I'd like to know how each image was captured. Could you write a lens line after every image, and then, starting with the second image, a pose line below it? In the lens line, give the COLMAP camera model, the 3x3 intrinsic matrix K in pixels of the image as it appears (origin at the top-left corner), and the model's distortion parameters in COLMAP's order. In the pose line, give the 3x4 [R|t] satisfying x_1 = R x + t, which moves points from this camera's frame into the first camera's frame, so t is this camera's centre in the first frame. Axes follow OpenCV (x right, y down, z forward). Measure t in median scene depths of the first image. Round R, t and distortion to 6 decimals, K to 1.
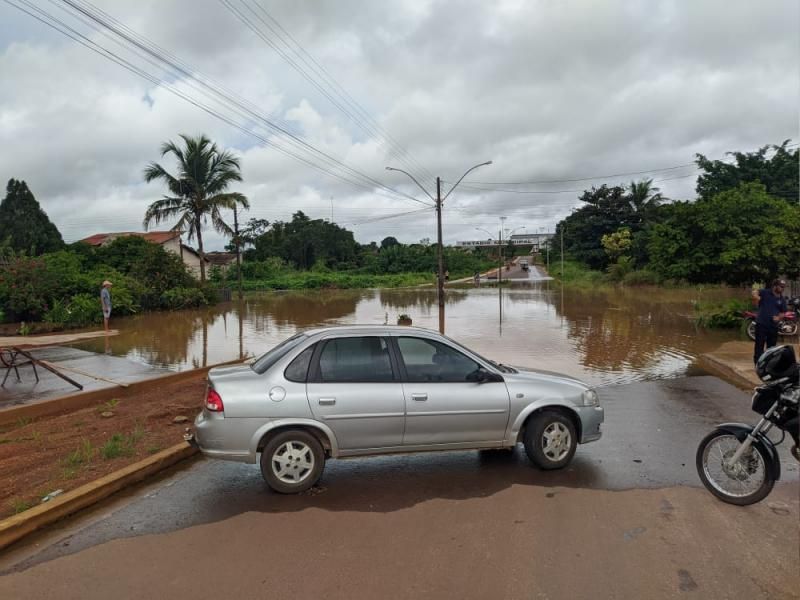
lens RADIAL K [[609.3, 0, 392.6], [0, 609.3, 301.9], [0, 0, 1]] dist [0.092031, -0.108836]
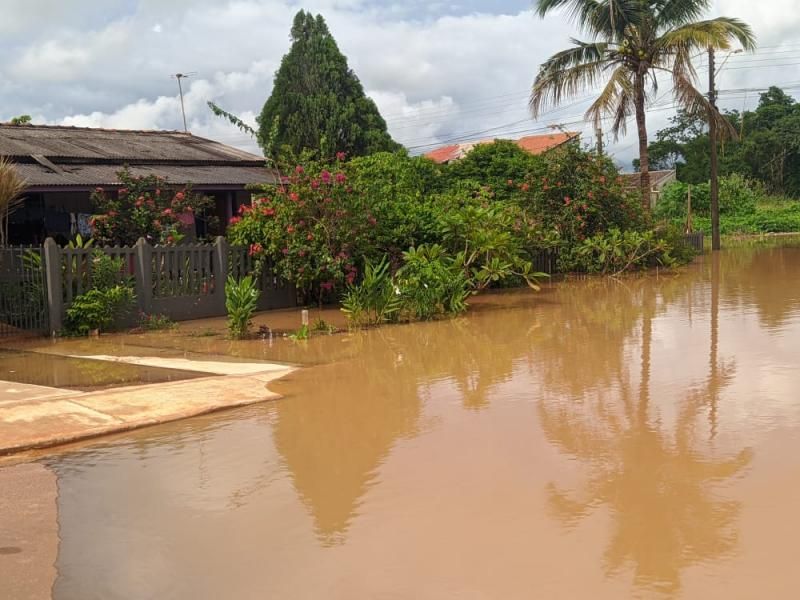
lens RADIAL K [[968.6, 0, 386.6], [0, 968.6, 311.5], [0, 0, 1]] dist [0.061448, 0.000000]
pose [[0.879339, 0.031270, -0.475169, -0.083257], [-0.003850, 0.998276, 0.058570, -0.002470], [0.476181, -0.049674, 0.877943, 0.161361]]
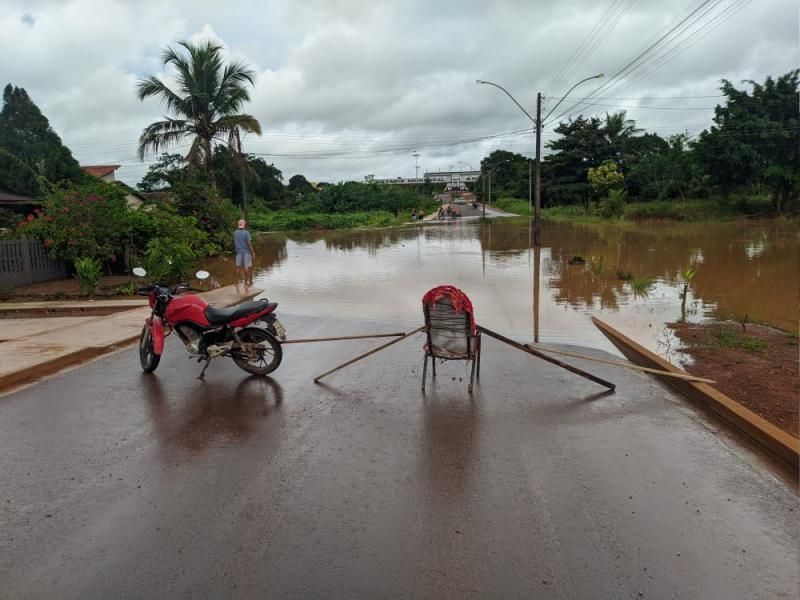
lens RADIAL K [[609.3, 0, 395.0], [0, 609.3, 301.5], [0, 0, 1]] dist [0.092031, -0.108836]
pose [[0.985331, -0.038359, 0.166286, -0.139323], [0.022194, 0.994939, 0.098003, -0.001057], [-0.169204, -0.092875, 0.981195, 0.078394]]
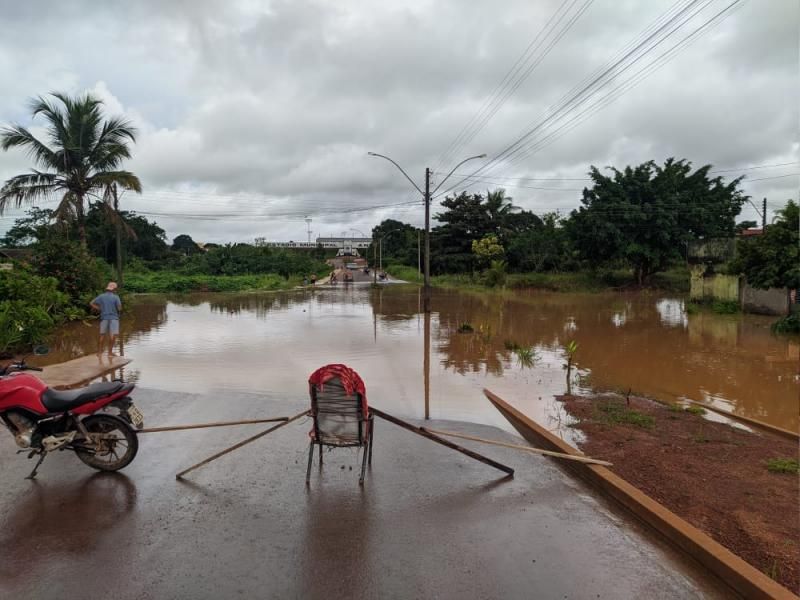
lens RADIAL K [[609.3, 0, 395.2], [0, 609.3, 287.2], [0, 0, 1]] dist [0.092031, -0.108836]
pose [[0.940356, 0.003843, 0.340170, -0.136076], [0.005759, 0.999613, -0.027213, -0.002801], [-0.340143, 0.027549, 0.939970, 0.089734]]
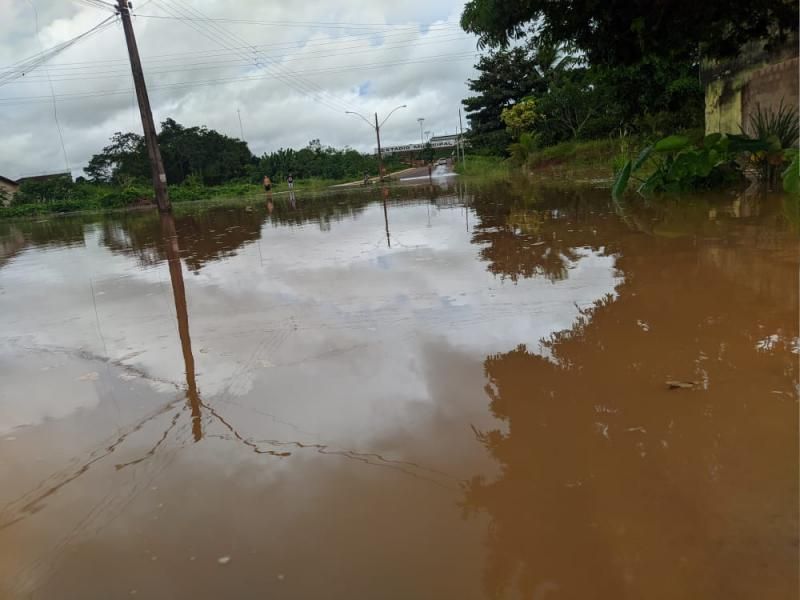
lens RADIAL K [[609.3, 0, 399.2], [0, 609.3, 292.6], [0, 0, 1]] dist [0.092031, -0.108836]
pose [[0.989541, -0.097665, 0.106159, 0.112855], [0.083860, 0.988284, 0.127523, 0.012870], [-0.117370, -0.117287, 0.986138, 0.229832]]
